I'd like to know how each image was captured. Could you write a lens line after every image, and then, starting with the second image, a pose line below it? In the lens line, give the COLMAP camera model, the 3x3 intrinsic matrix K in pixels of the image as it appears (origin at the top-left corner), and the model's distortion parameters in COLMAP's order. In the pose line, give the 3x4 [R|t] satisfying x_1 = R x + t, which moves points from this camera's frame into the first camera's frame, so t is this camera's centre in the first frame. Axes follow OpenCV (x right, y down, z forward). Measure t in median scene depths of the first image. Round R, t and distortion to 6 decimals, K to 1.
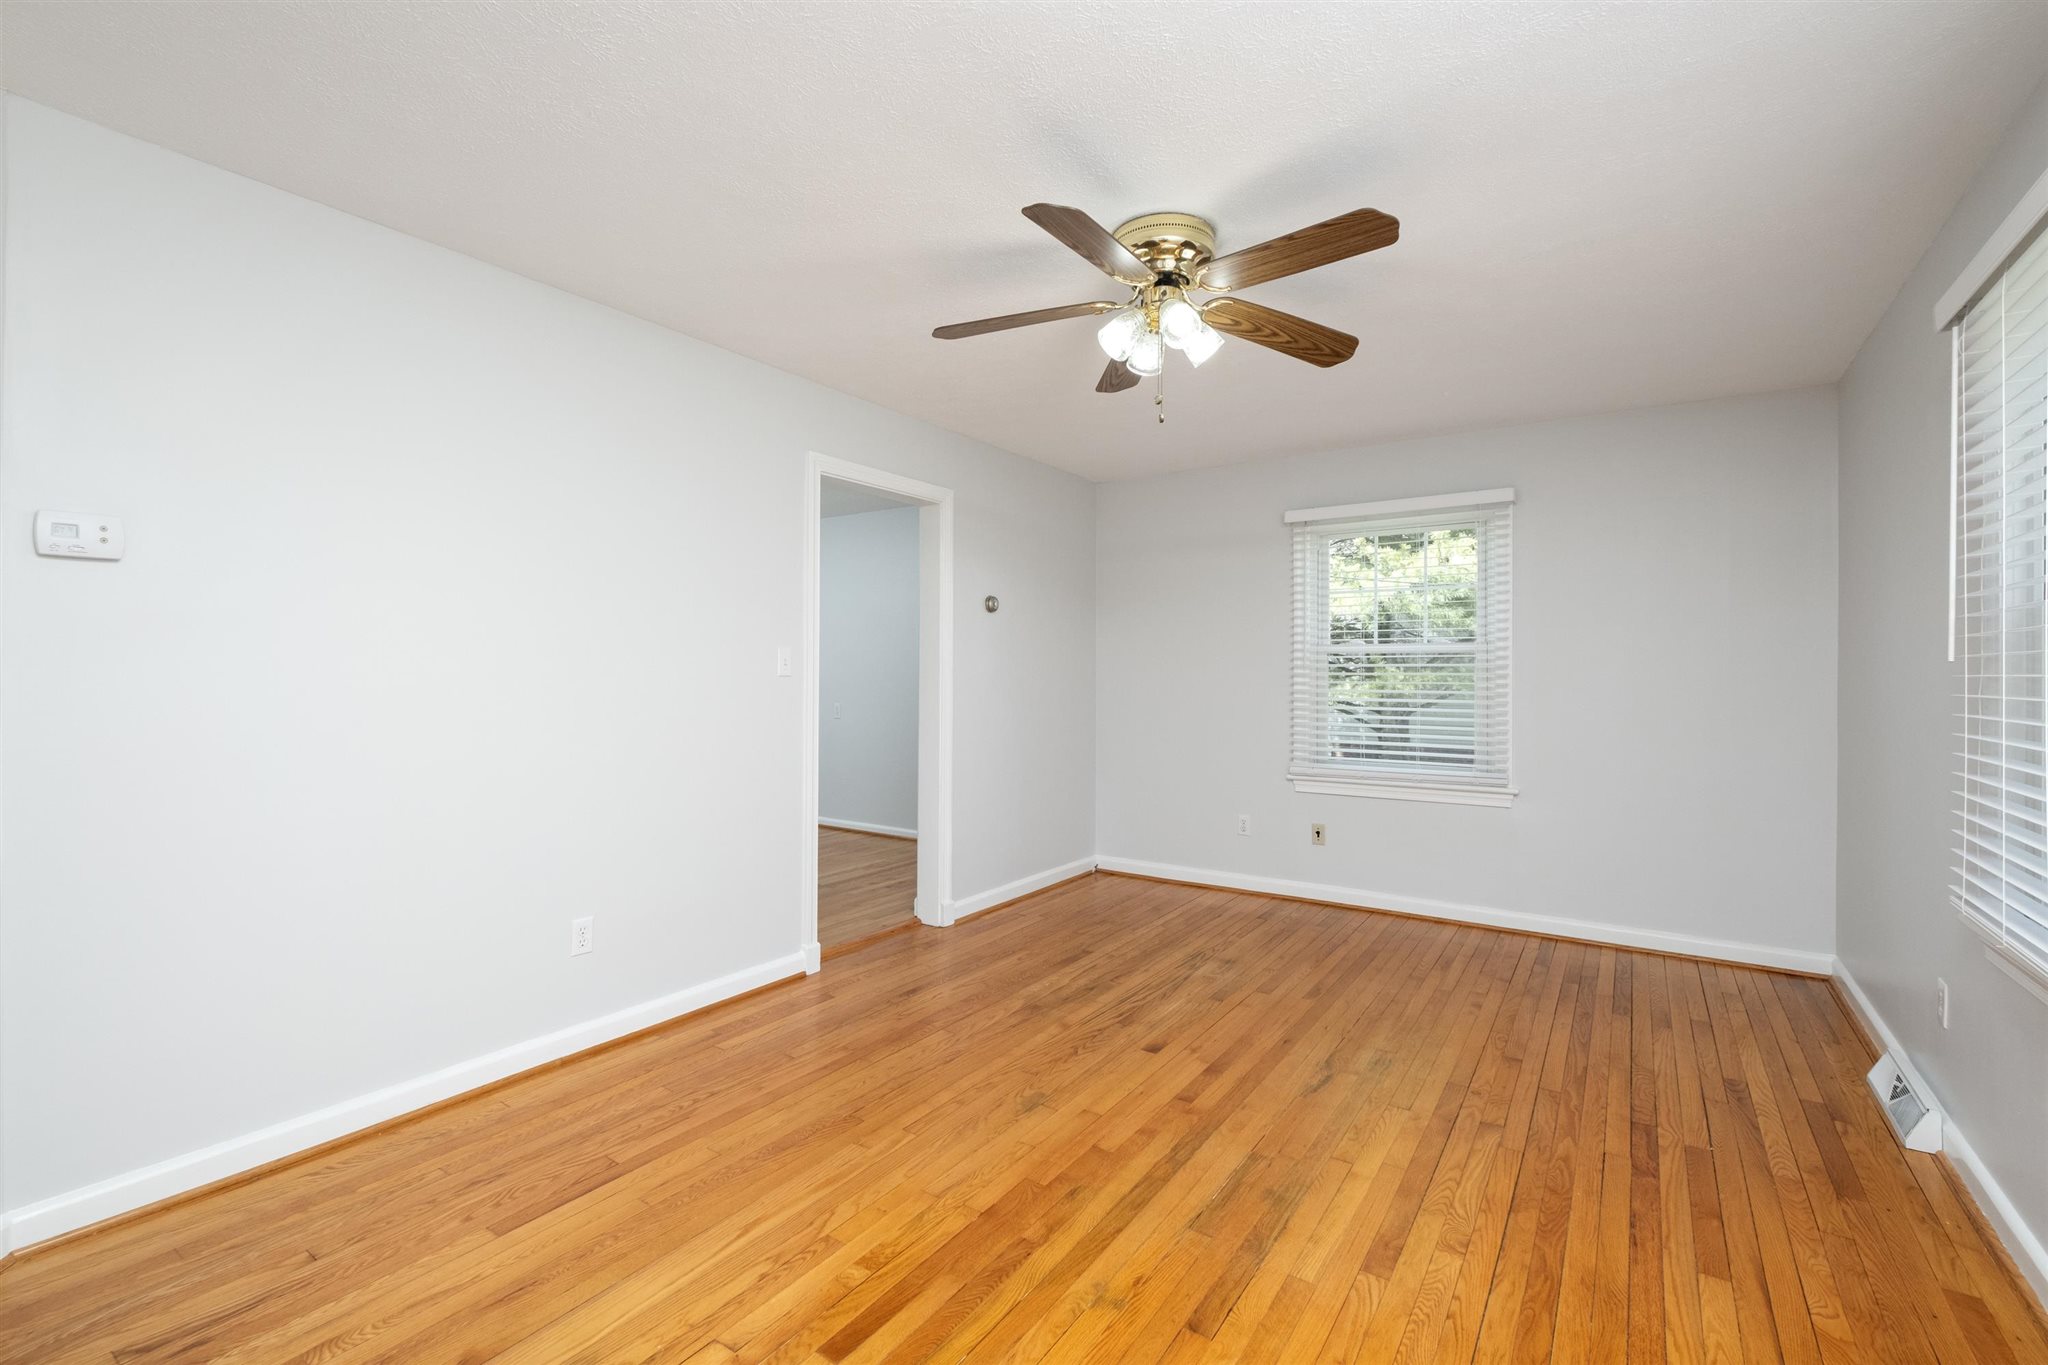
lens RADIAL K [[892.5, 0, 1024.4], [0, 892.5, 676.3], [0, 0, 1]] dist [-0.001752, 0.000036]
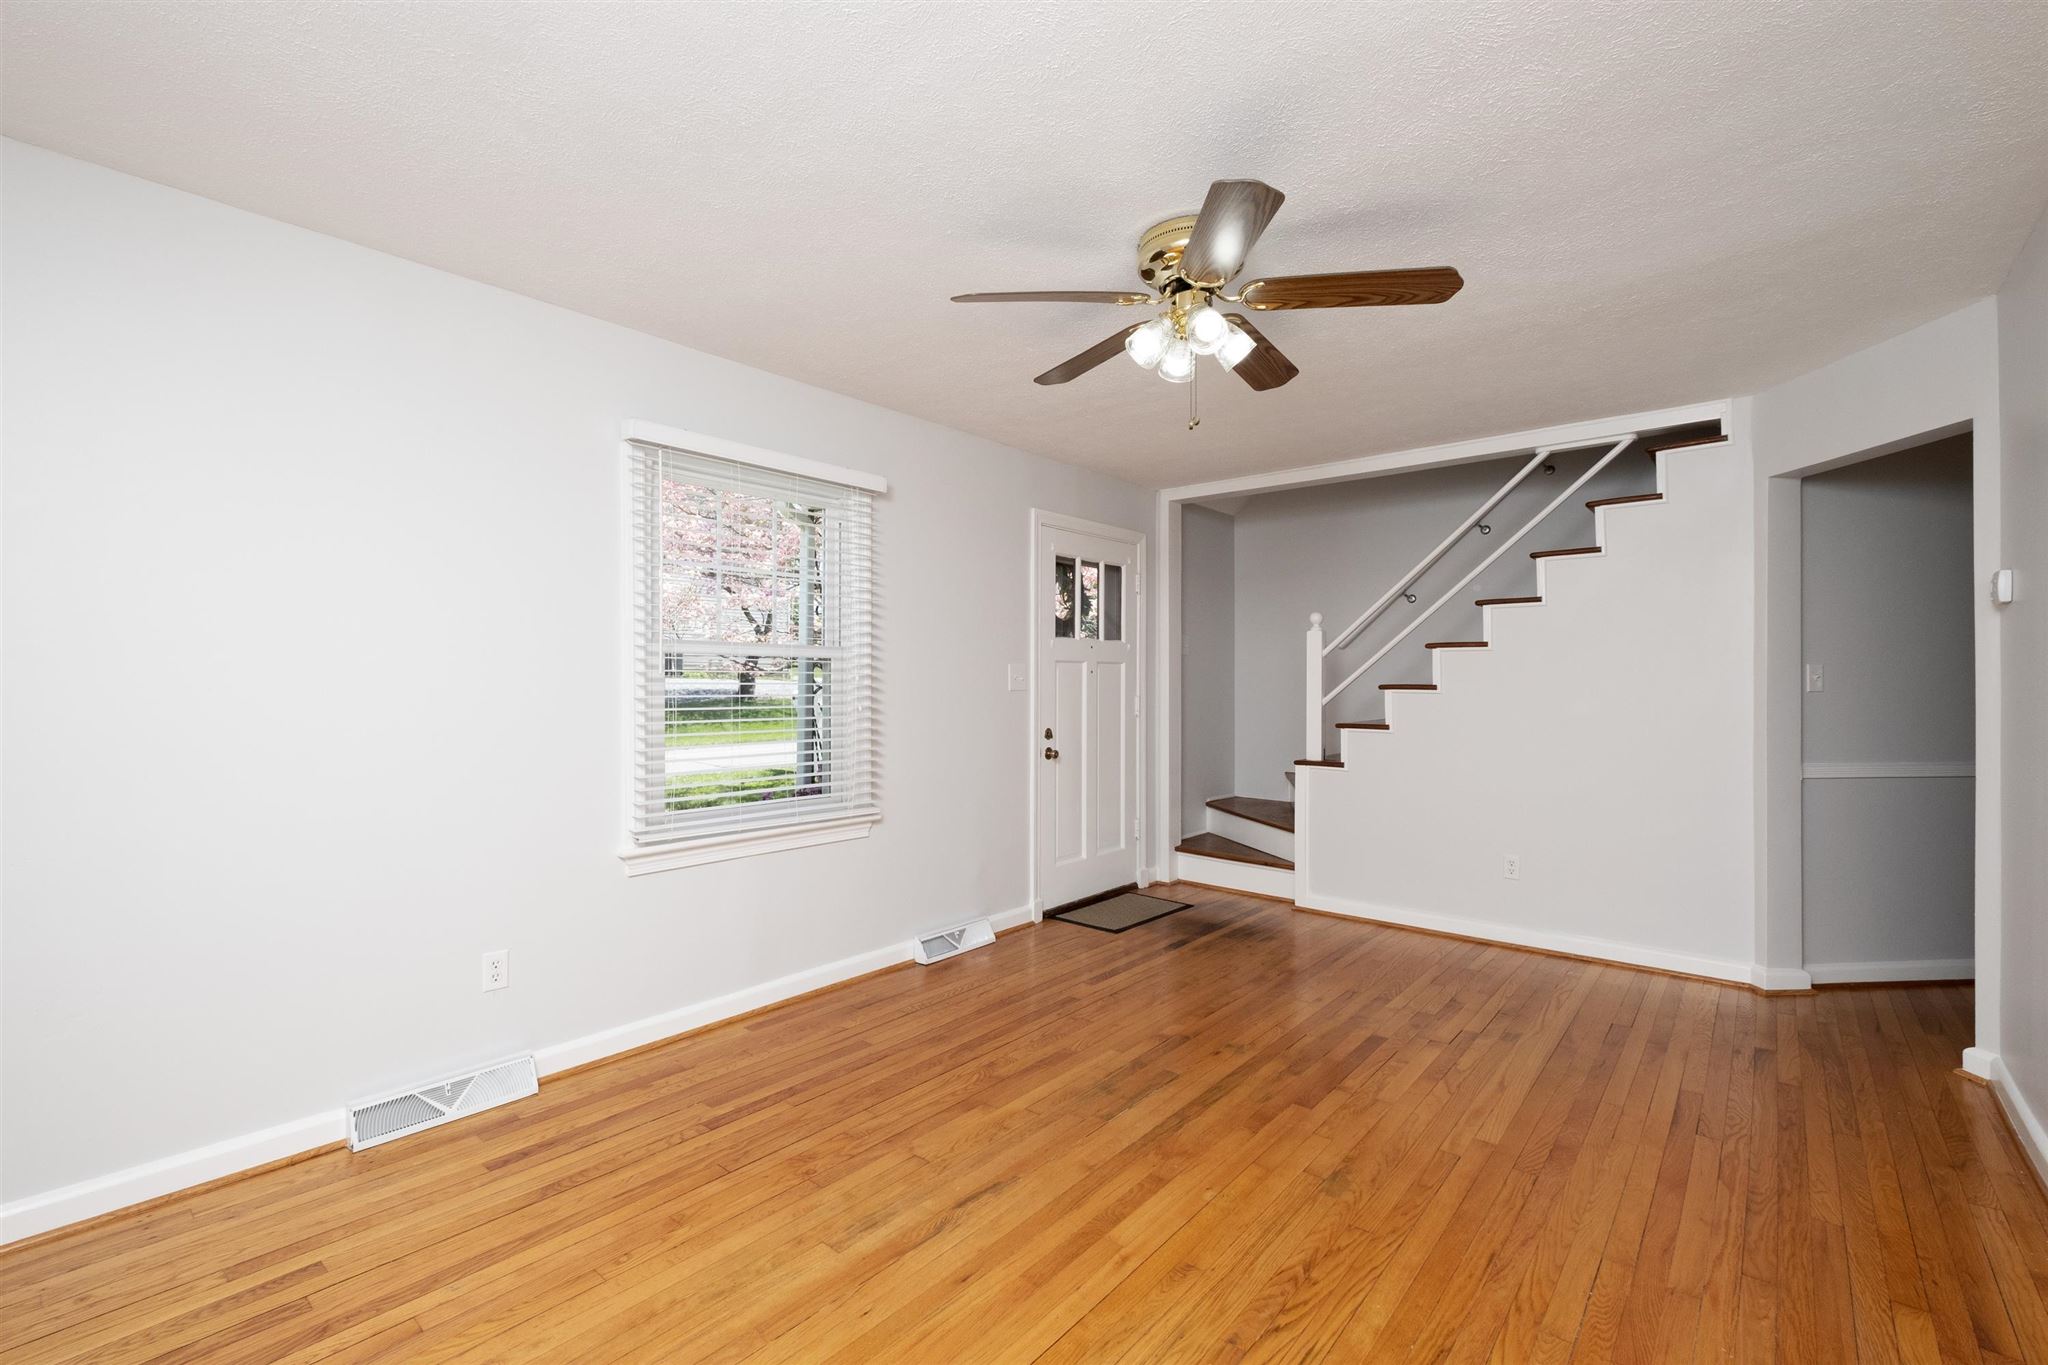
lens RADIAL K [[892.5, 0, 1033.3], [0, 892.5, 685.4], [0, 0, 1]] dist [-0.001752, 0.000036]
pose [[-0.995798, -0.004723, 0.091454, 0.251854], [-0.004182, 0.999973, 0.006105, -0.006238], [-0.091480, 0.005697, -0.995791, 2.115632]]
